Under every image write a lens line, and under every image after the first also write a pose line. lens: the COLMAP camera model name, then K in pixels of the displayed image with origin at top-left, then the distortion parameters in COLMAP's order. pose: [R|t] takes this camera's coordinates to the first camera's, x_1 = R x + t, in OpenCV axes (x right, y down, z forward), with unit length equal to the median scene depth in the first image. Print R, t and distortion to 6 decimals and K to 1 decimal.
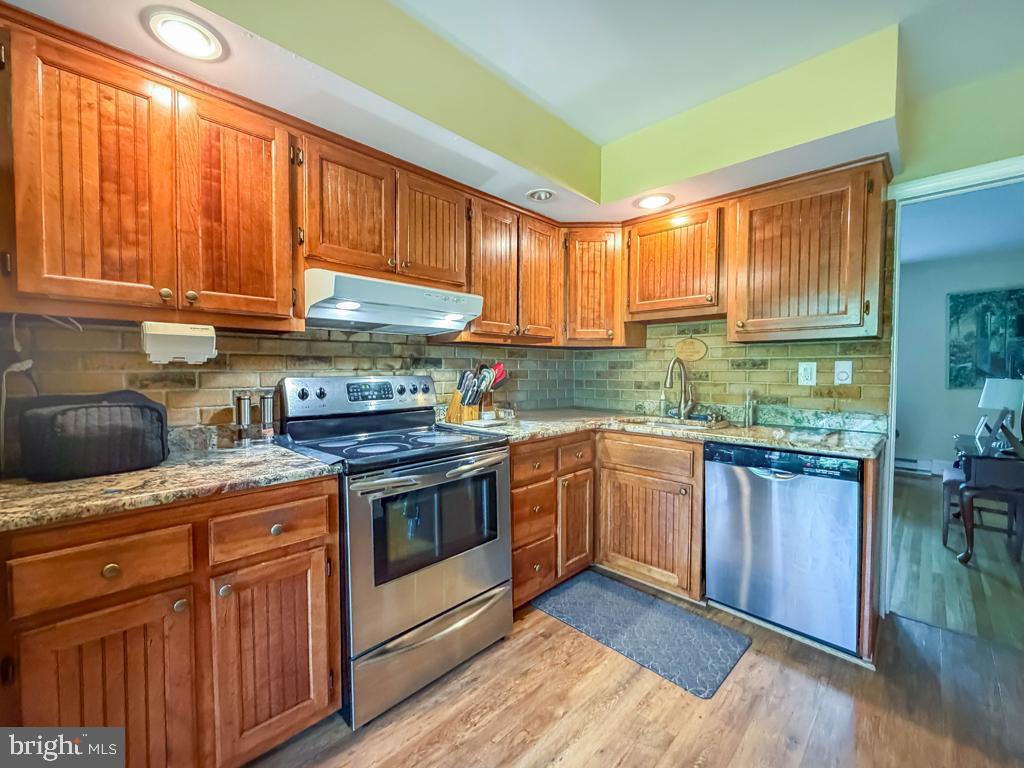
lens RADIAL K [[420.6, 0, 519.6], [0, 420.6, 383.9], [0, 0, 1]] dist [0.002725, -0.001092]
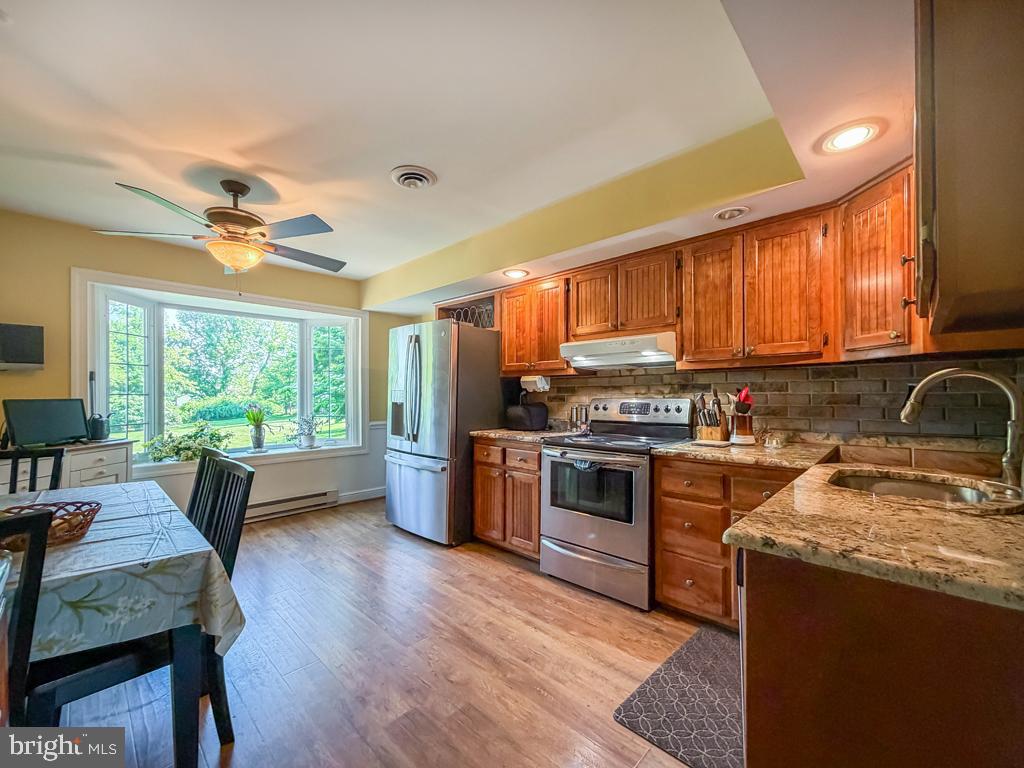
lens RADIAL K [[420.6, 0, 518.6], [0, 420.6, 391.3], [0, 0, 1]] dist [0.002725, -0.001092]
pose [[0.024461, -0.010496, -0.999646, 1.142641], [-0.032486, 0.999408, -0.011288, -0.013188], [0.999173, 0.032750, 0.024105, 0.564095]]
